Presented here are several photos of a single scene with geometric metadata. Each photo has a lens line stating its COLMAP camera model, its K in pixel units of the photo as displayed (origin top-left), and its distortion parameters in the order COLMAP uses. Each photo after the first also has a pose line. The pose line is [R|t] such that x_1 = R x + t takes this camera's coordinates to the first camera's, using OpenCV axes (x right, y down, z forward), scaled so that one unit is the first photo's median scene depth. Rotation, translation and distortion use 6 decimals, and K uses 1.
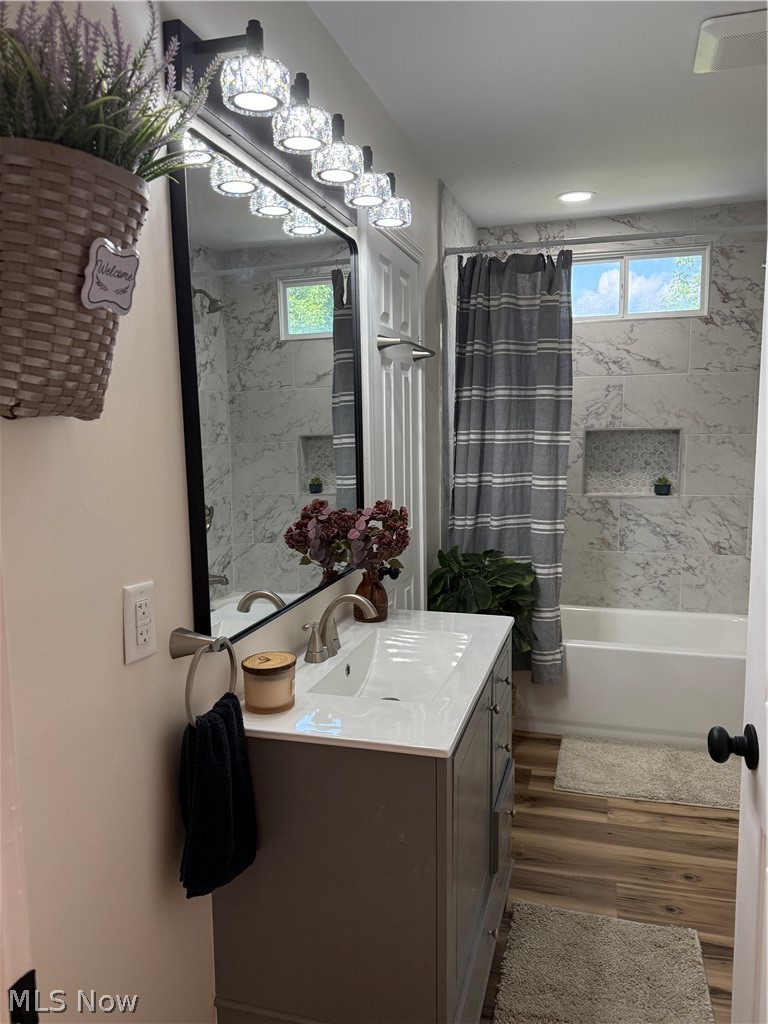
lens RADIAL K [[764.0, 0, 380.9], [0, 764.0, 521.7], [0, 0, 1]] dist [0.087505, -0.114149]
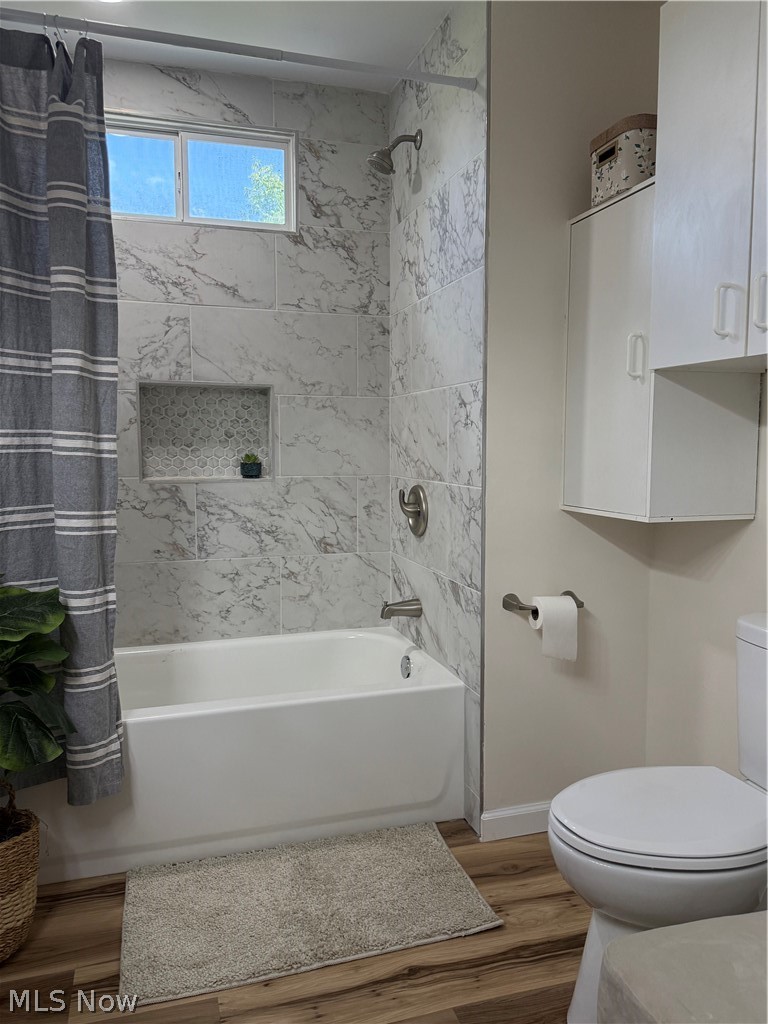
lens RADIAL K [[764.0, 0, 392.0], [0, 764.0, 513.3], [0, 0, 1]] dist [0.087505, -0.114149]
pose [[0.830816, -0.040216, 0.555092, 0.083488], [0.057450, 0.998255, -0.013664, 0.019187], [-0.553573, 0.043242, 0.831677, 0.377279]]
